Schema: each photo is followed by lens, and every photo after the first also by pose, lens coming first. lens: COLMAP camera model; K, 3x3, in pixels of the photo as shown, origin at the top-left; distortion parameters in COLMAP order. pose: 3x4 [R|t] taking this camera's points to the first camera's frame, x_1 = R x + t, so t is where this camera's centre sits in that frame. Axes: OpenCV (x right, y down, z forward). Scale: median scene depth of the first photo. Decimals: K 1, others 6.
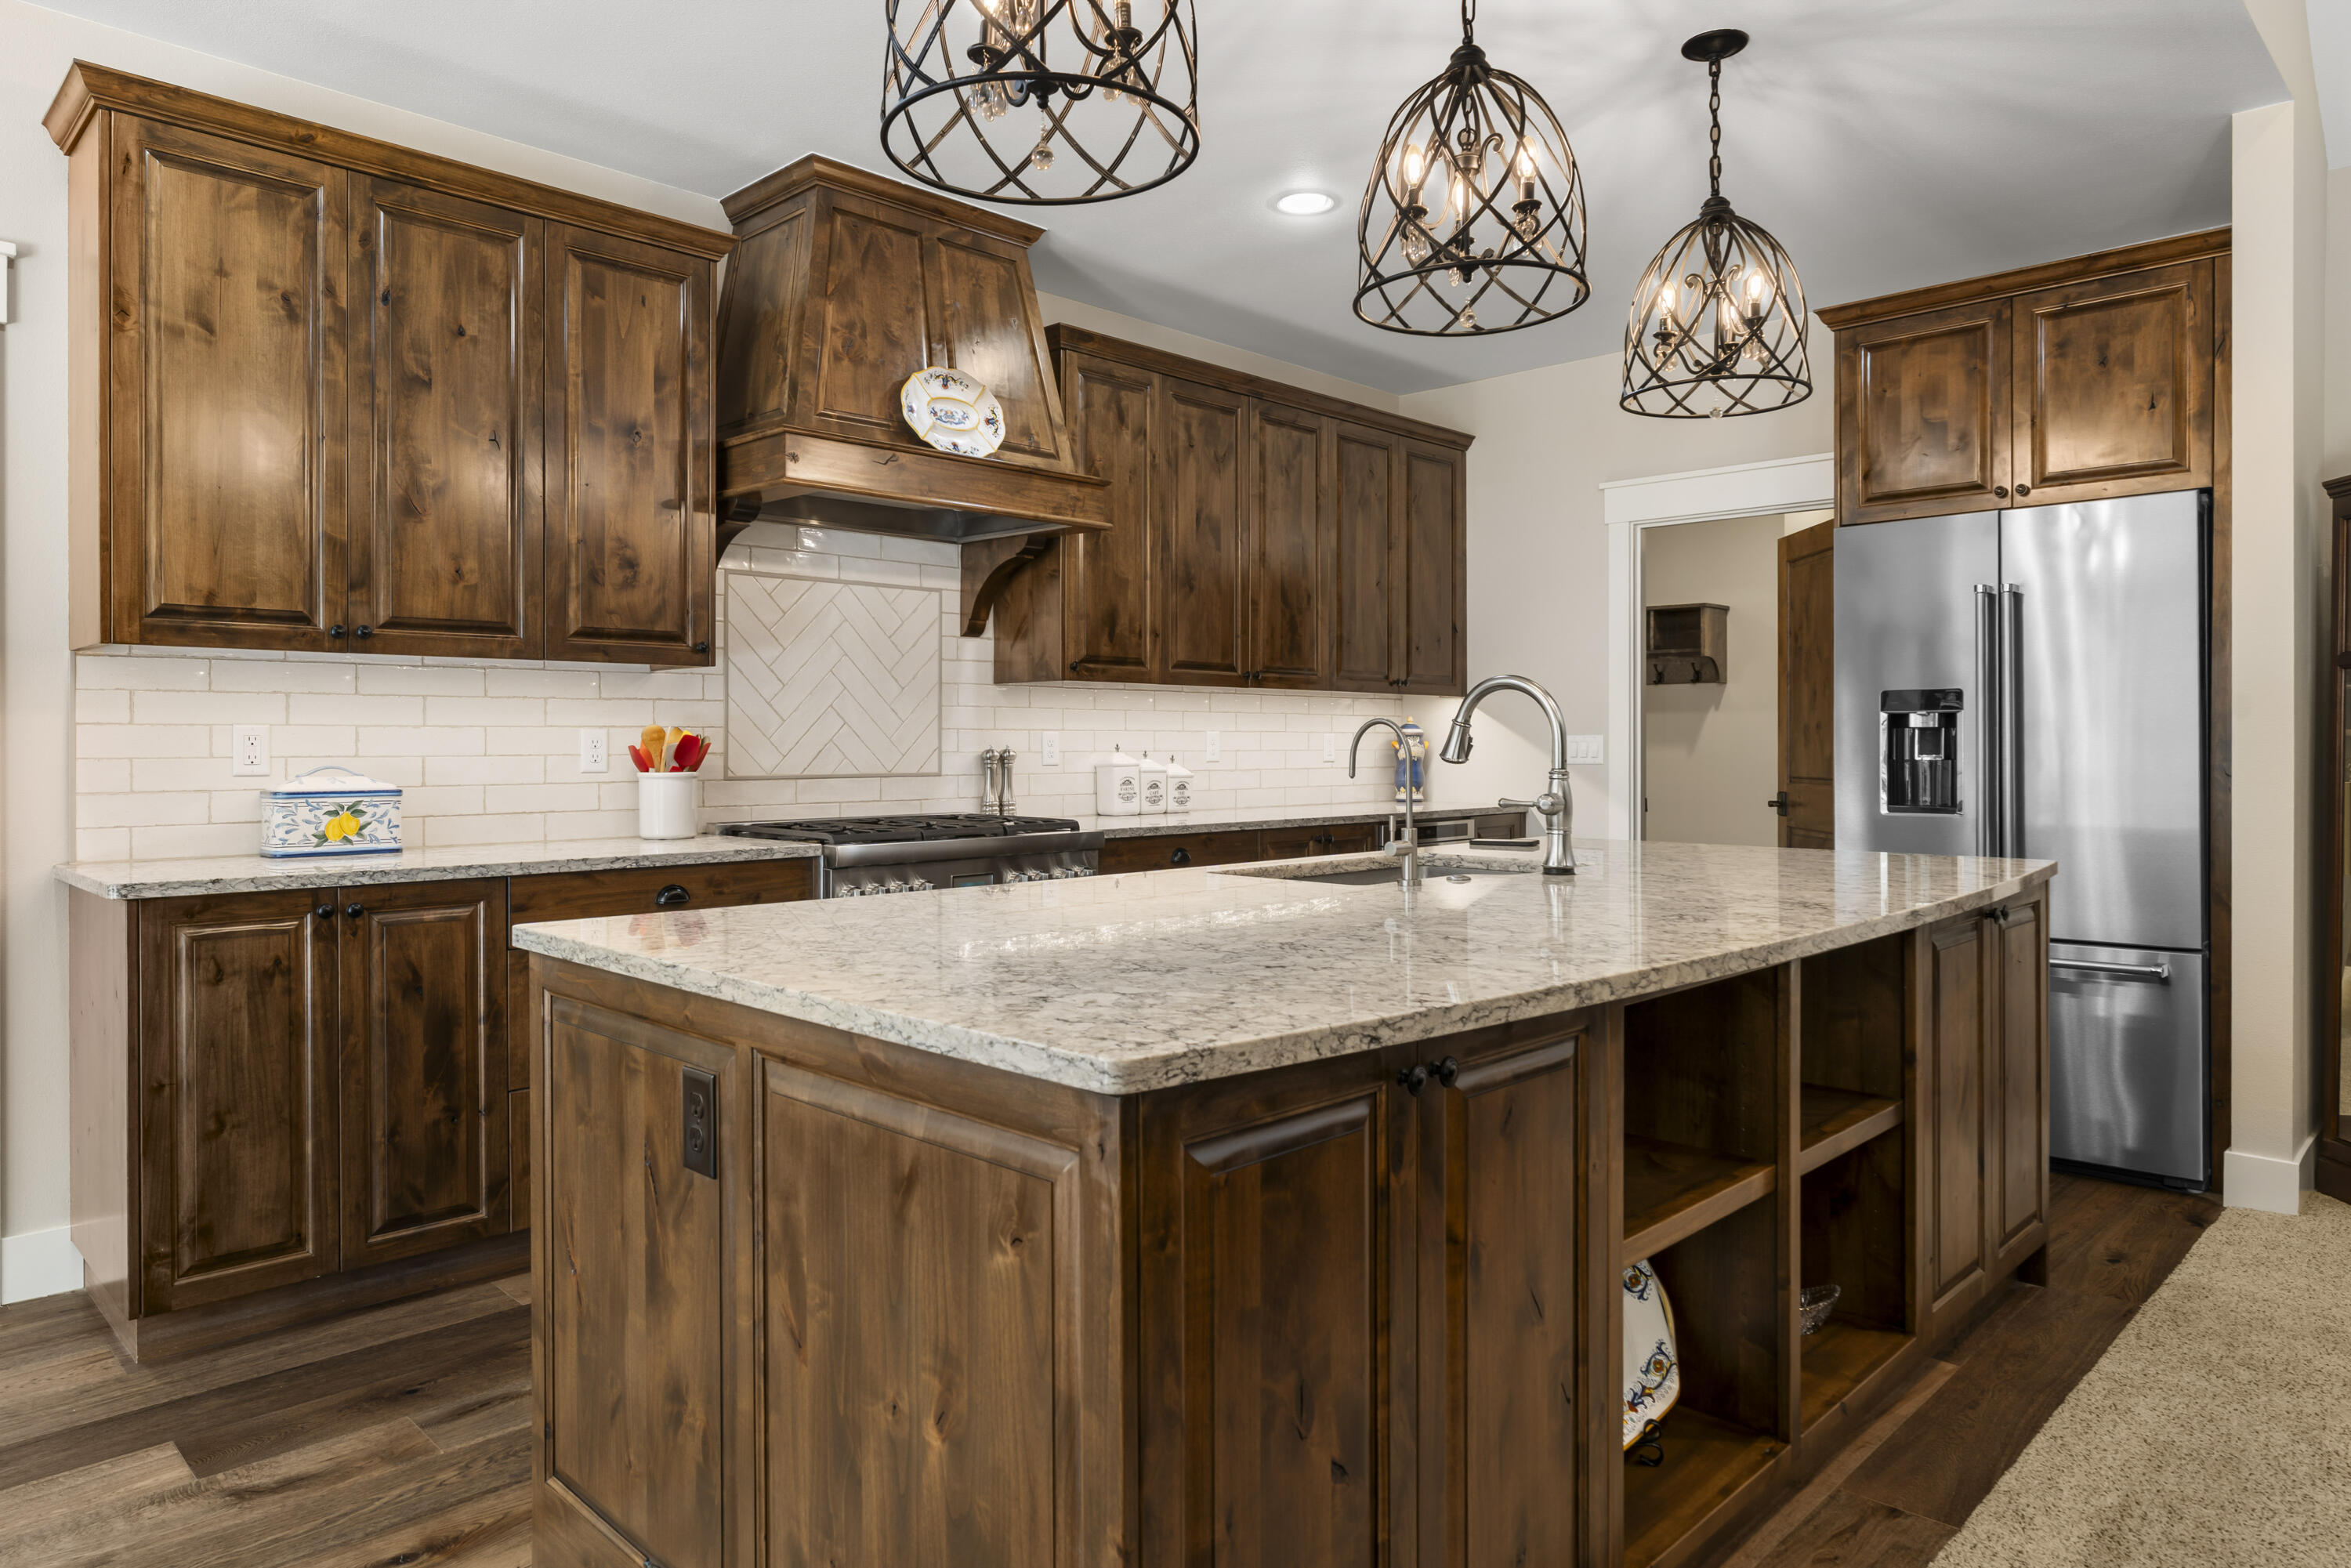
lens RADIAL K [[1436.9, 0, 1145.1], [0, 1436.9, 744.6], [0, 0, 1]] dist [-0.008070, 0.004531]
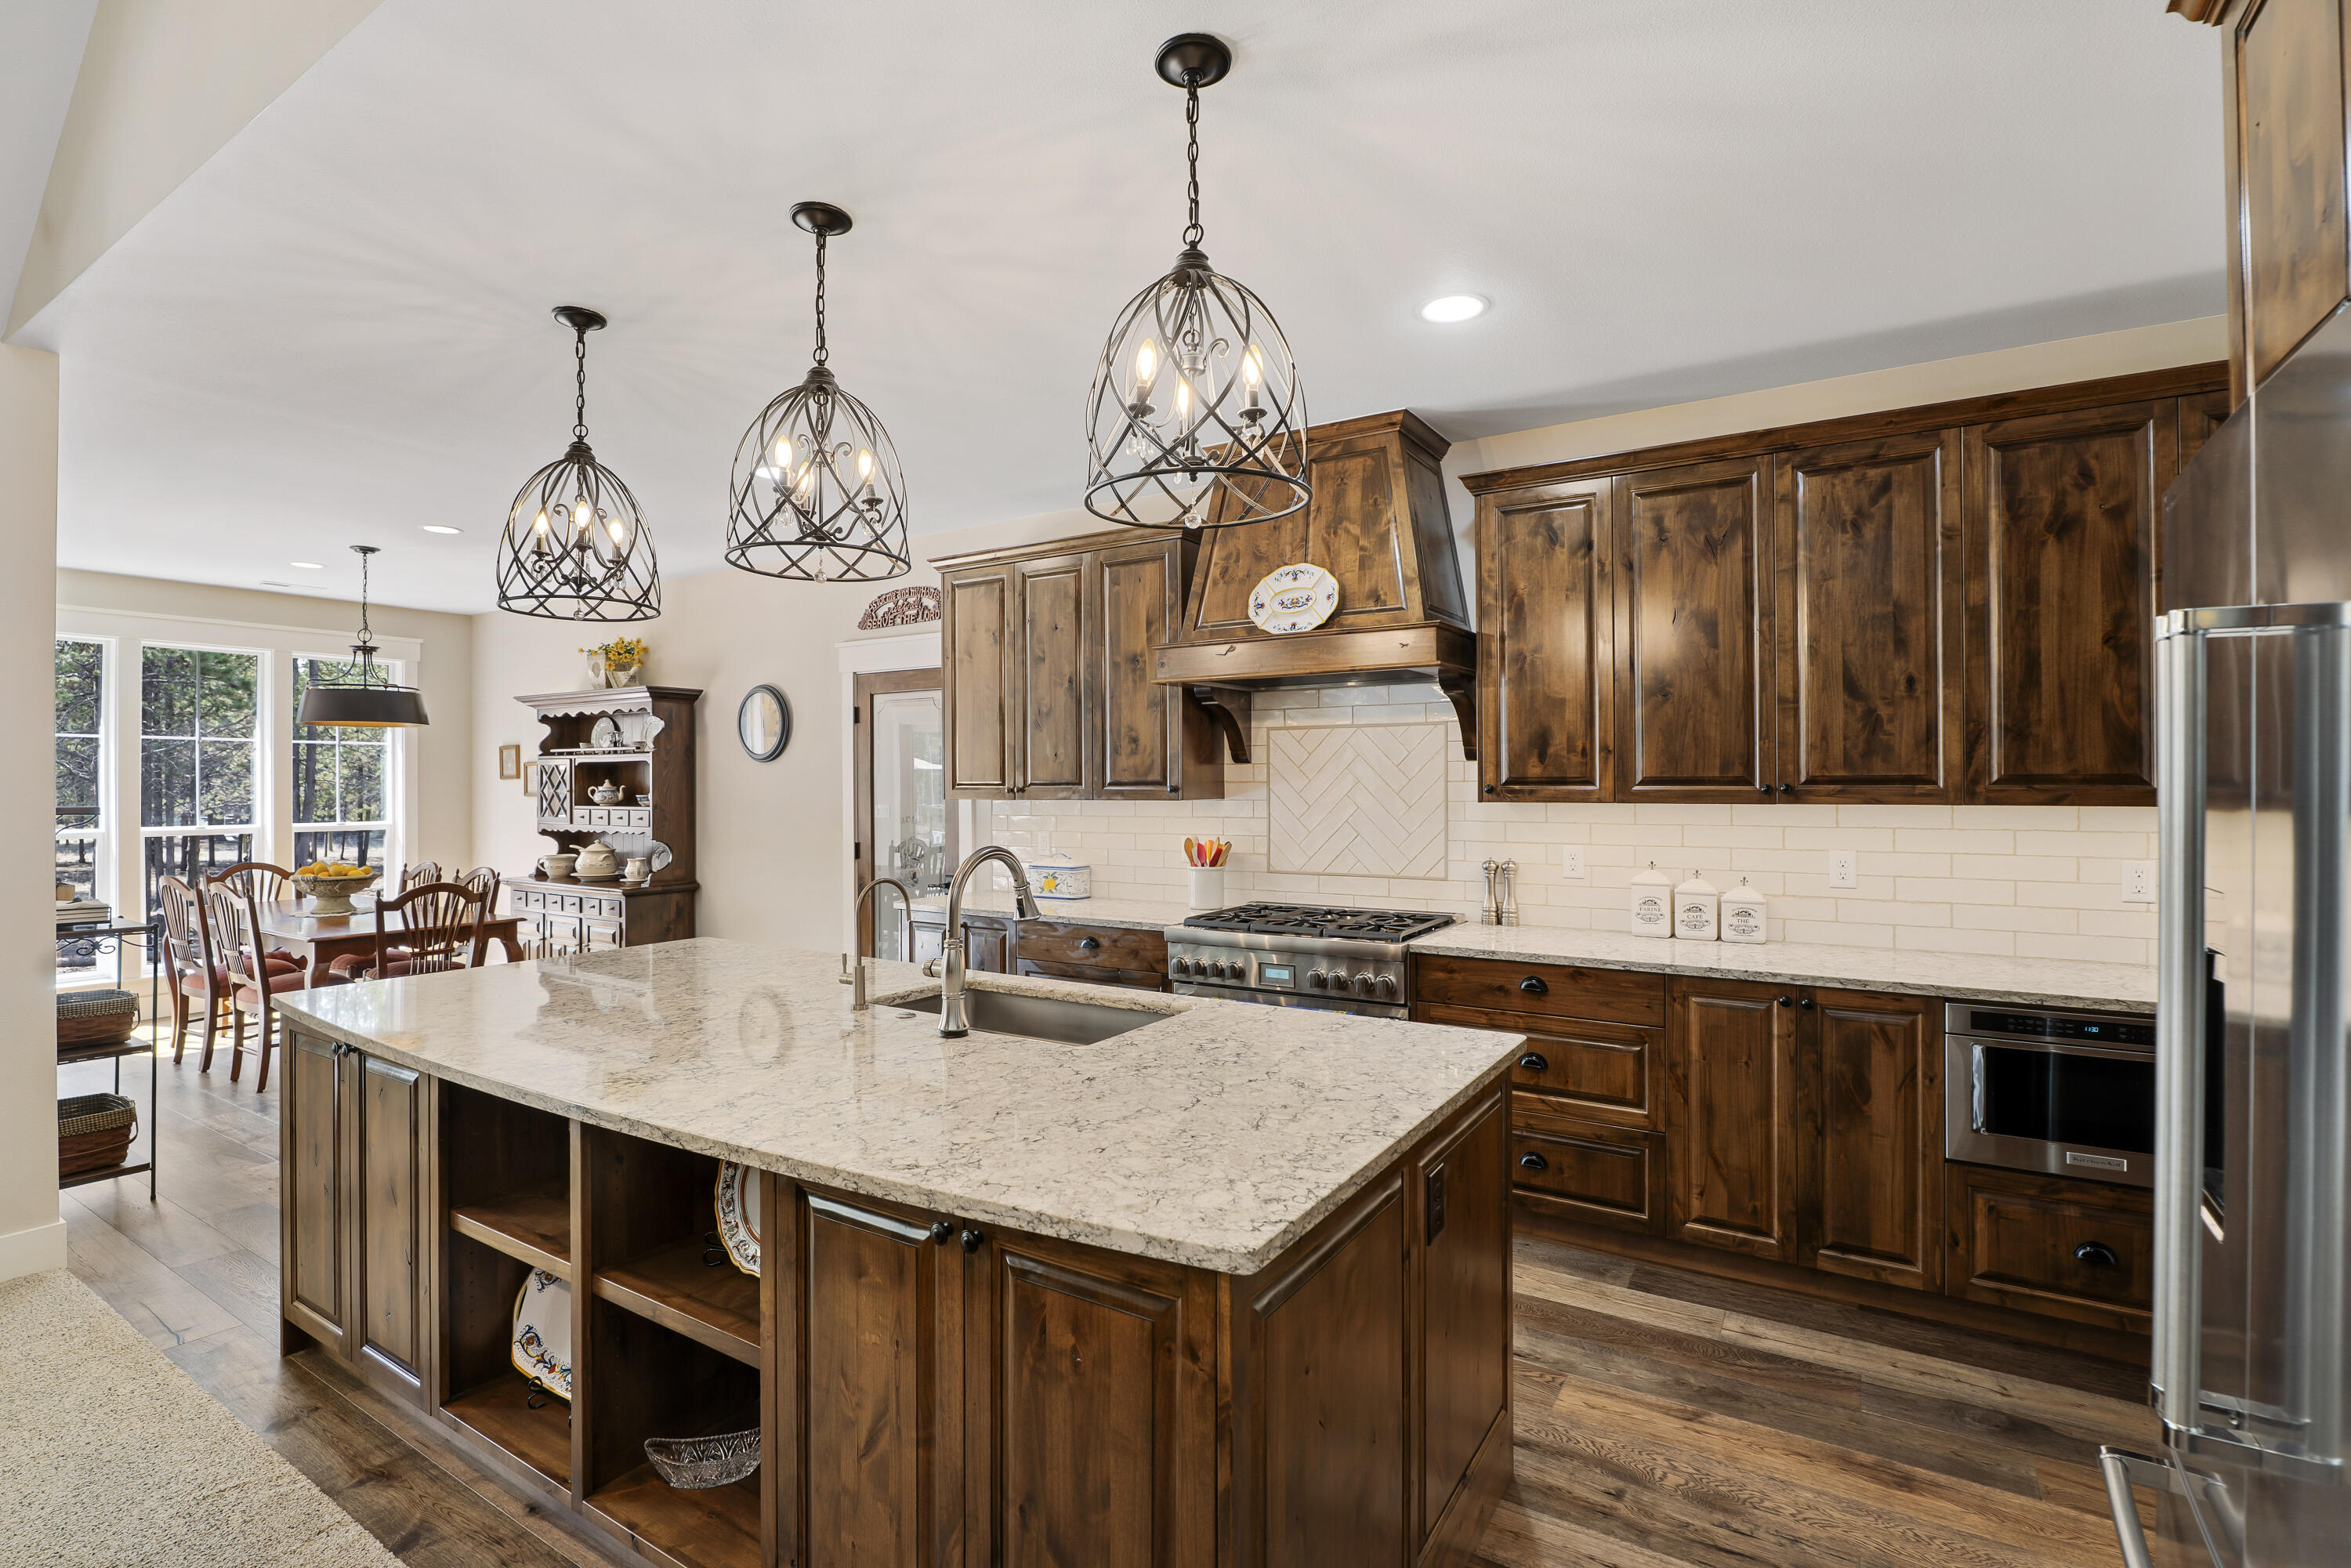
lens RADIAL K [[1069.4, 0, 1211.9], [0, 1069.4, 784.3], [0, 0, 1]] dist [-0.013075, 0.002520]
pose [[0.249785, 0.005077, -0.968288, 0.861233], [0.004475, 0.999970, 0.006398, -0.083133], [0.968291, -0.005932, 0.249755, 0.780271]]
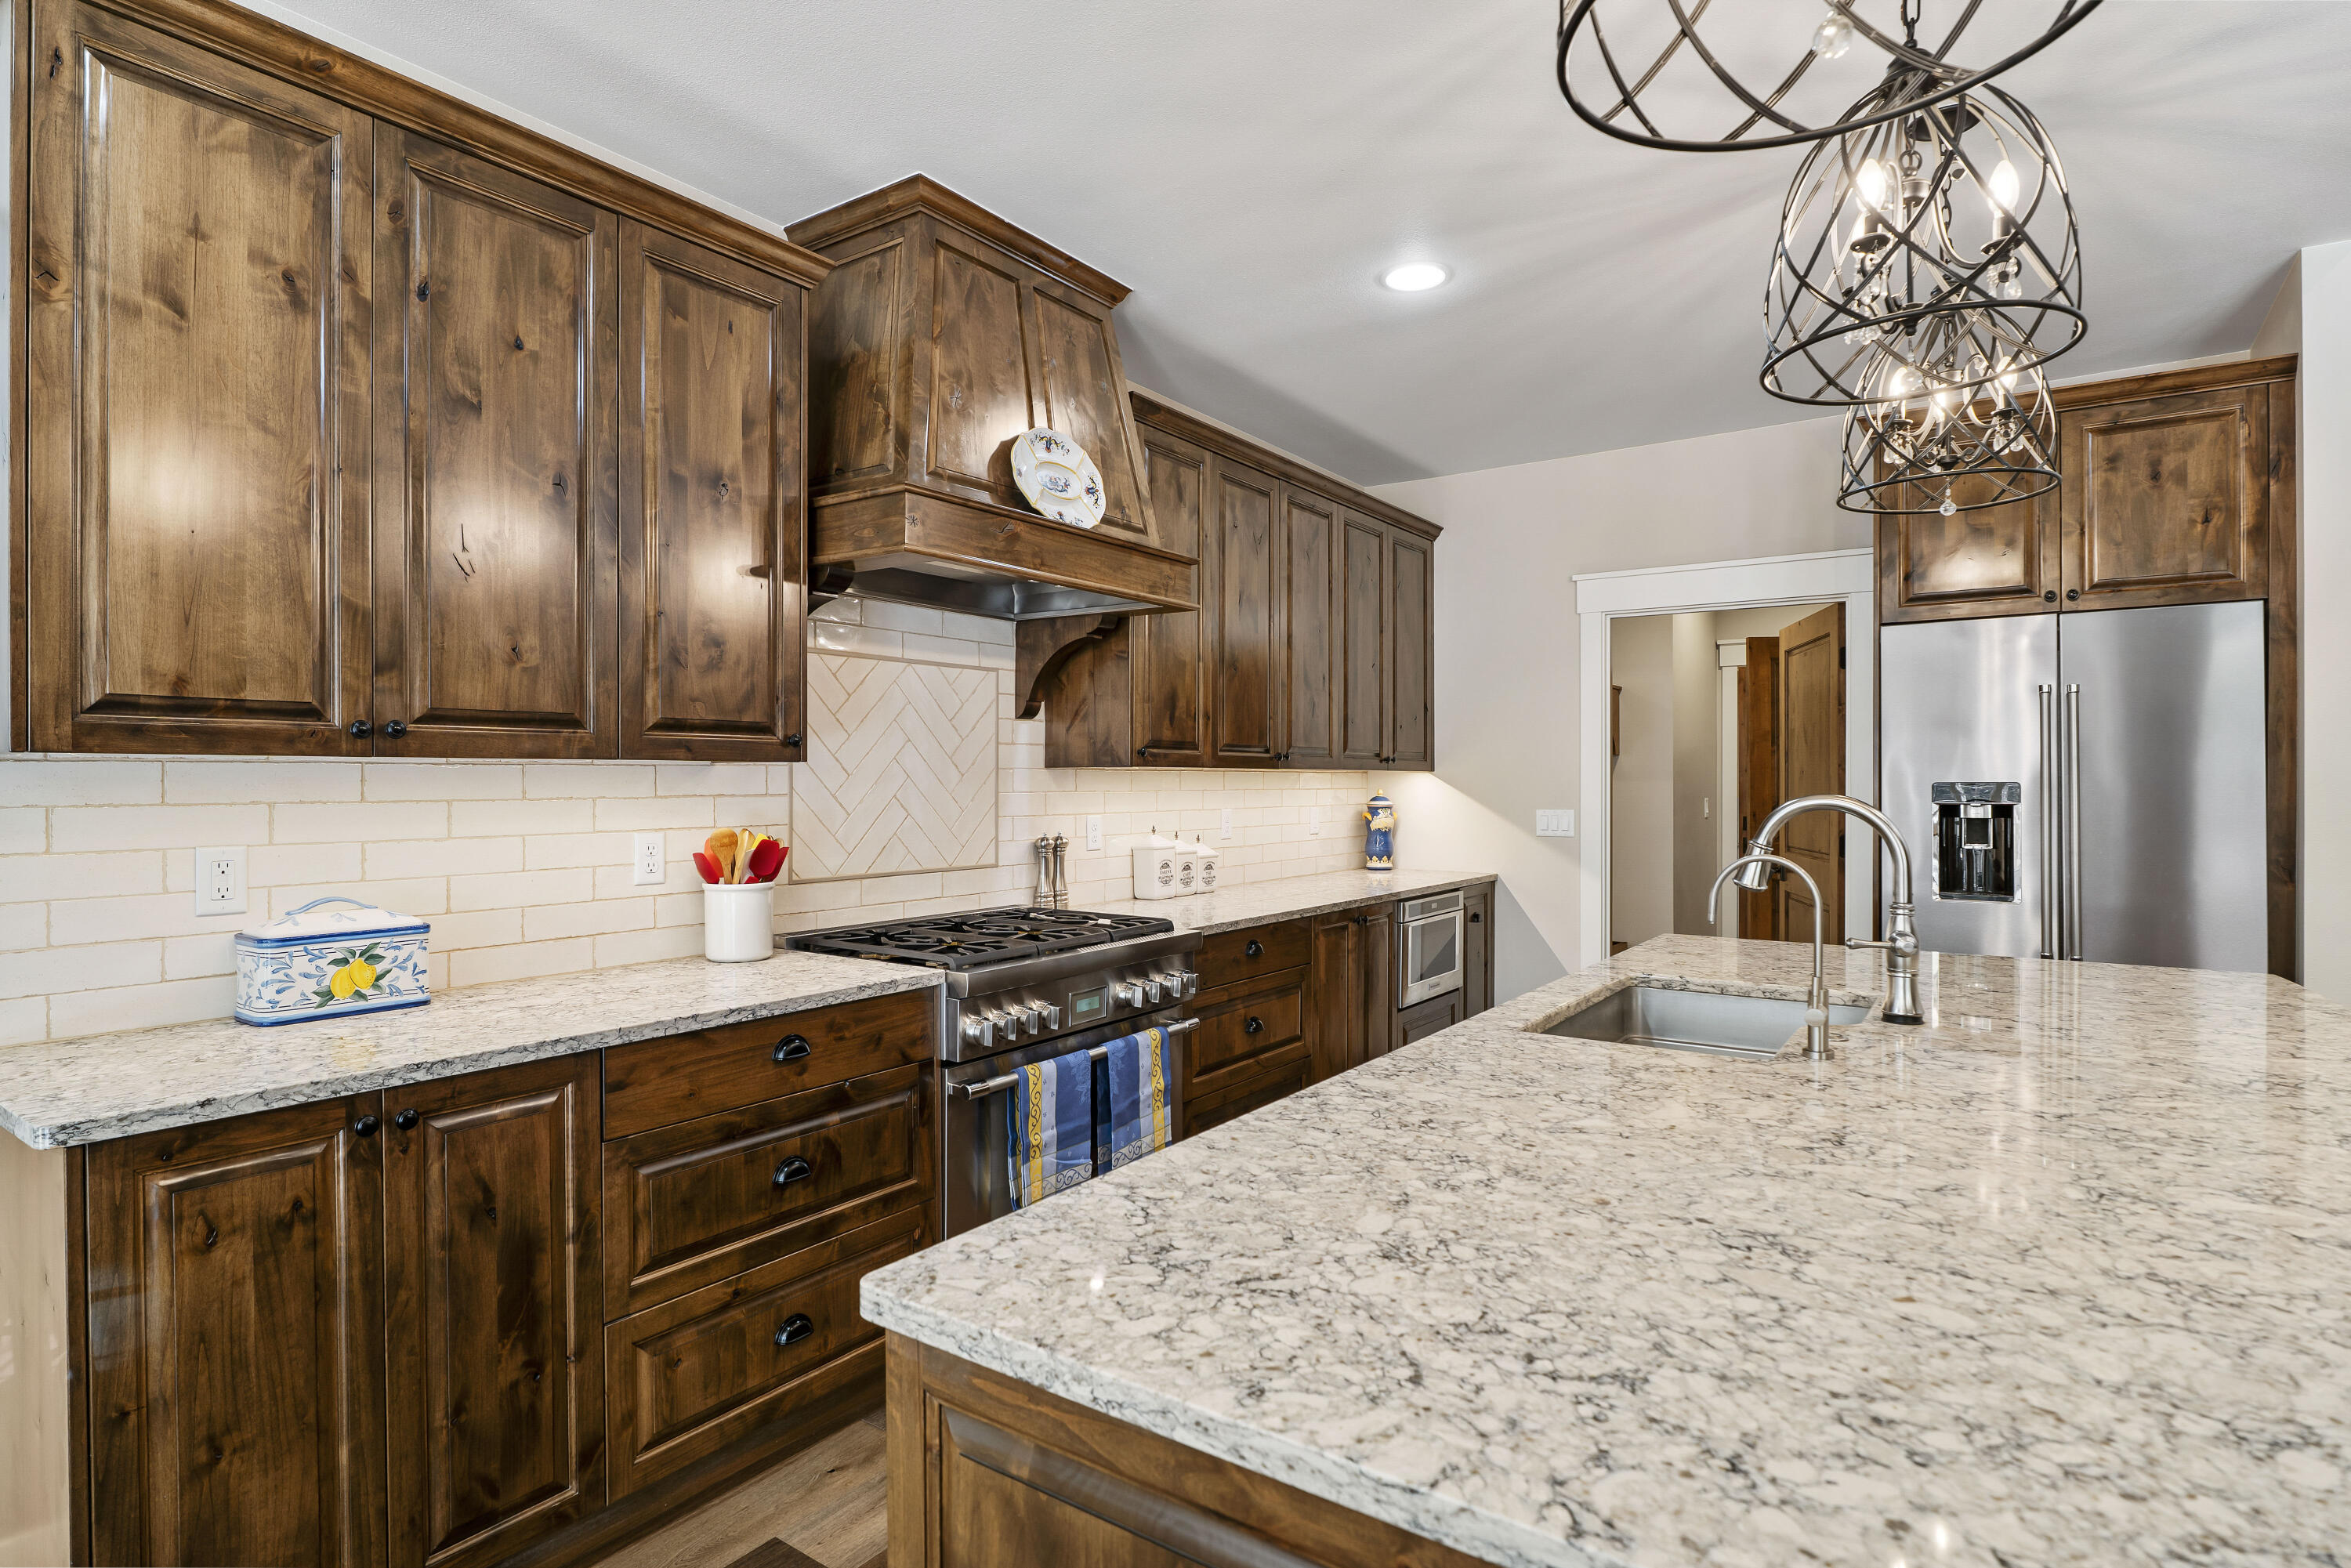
lens RADIAL K [[1199.7, 0, 1158.7], [0, 1199.7, 783.9], [0, 0, 1]] dist [-0.005652, -0.003186]
pose [[0.986005, -0.000290, 0.166713, -0.221825], [0.000031, 0.999999, 0.001554, -0.044444], [-0.166713, -0.001527, 0.986004, 0.272065]]
